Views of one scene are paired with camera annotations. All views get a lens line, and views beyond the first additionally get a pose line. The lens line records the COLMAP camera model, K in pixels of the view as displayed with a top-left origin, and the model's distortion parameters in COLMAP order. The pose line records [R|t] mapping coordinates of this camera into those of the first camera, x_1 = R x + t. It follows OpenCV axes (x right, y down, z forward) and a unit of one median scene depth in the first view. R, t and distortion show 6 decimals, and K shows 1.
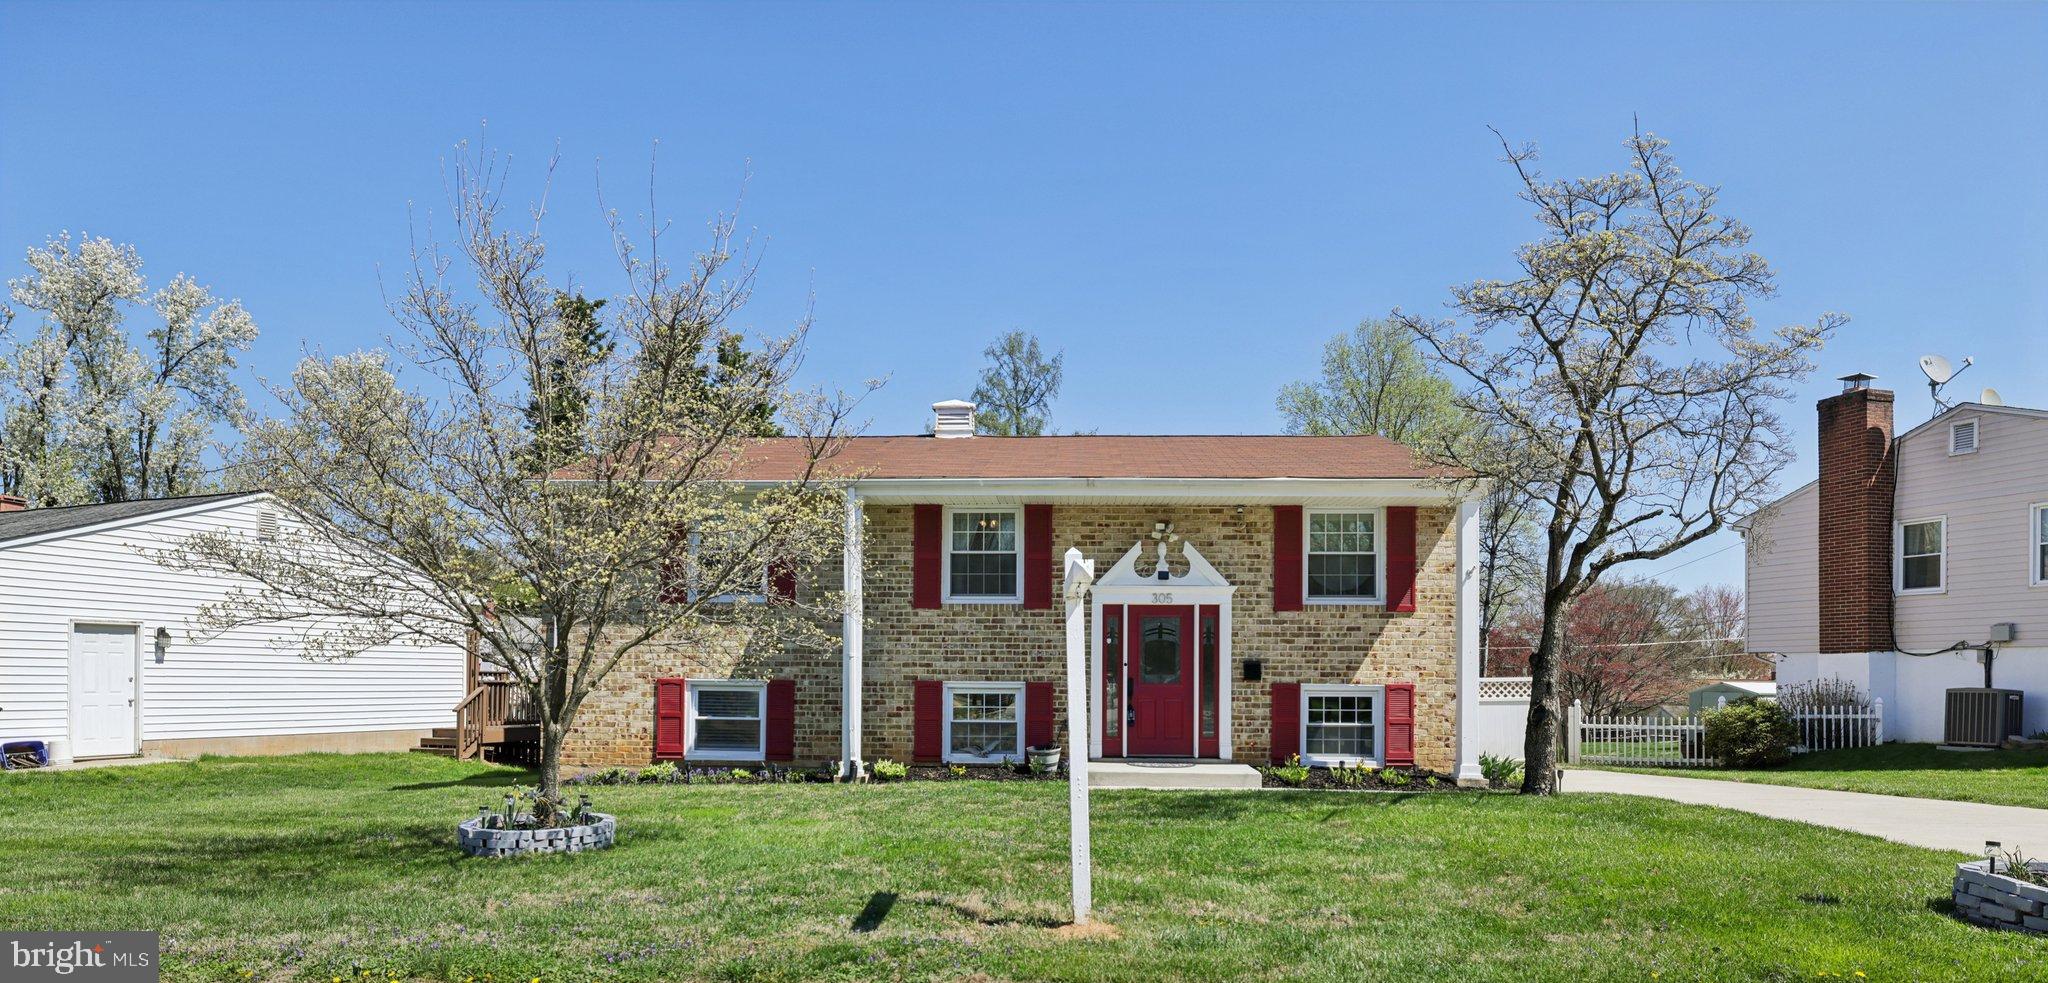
lens RADIAL K [[1204.2, 0, 1021.4], [0, 1204.2, 699.7], [0, 0, 1]] dist [-0.001248, -0.000747]
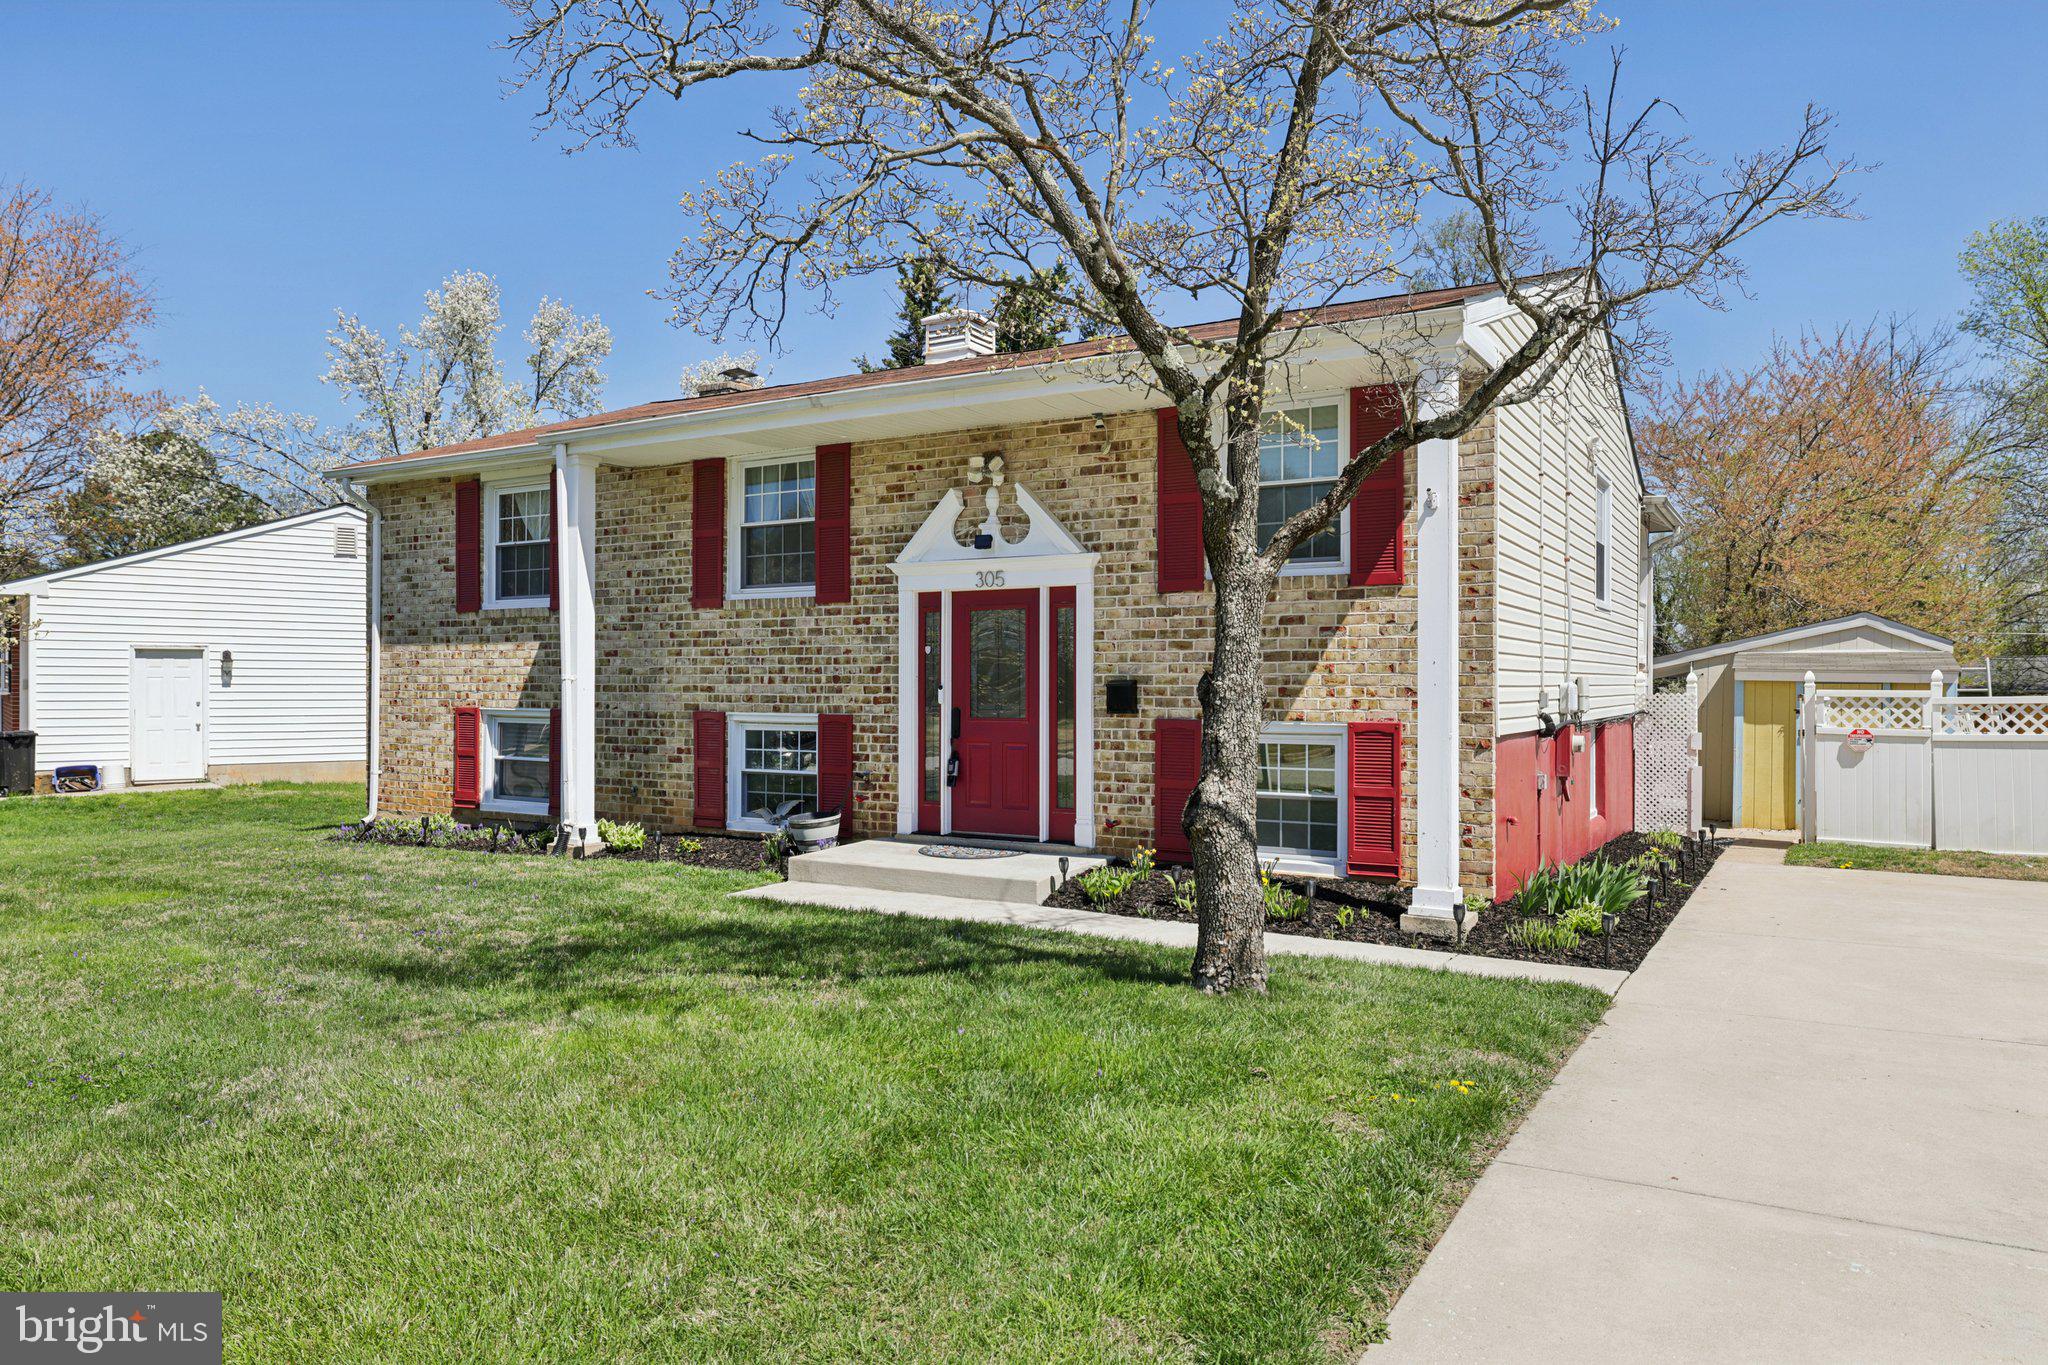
lens RADIAL K [[1364.2, 0, 1019.9], [0, 1364.2, 720.1], [0, 0, 1]] dist [-0.001763, 0.005029]
pose [[0.873214, 0.007477, -0.487280, 0.465391], [-0.002852, 0.999944, 0.010233, -0.019407], [0.487329, -0.007546, 0.873186, 0.396400]]
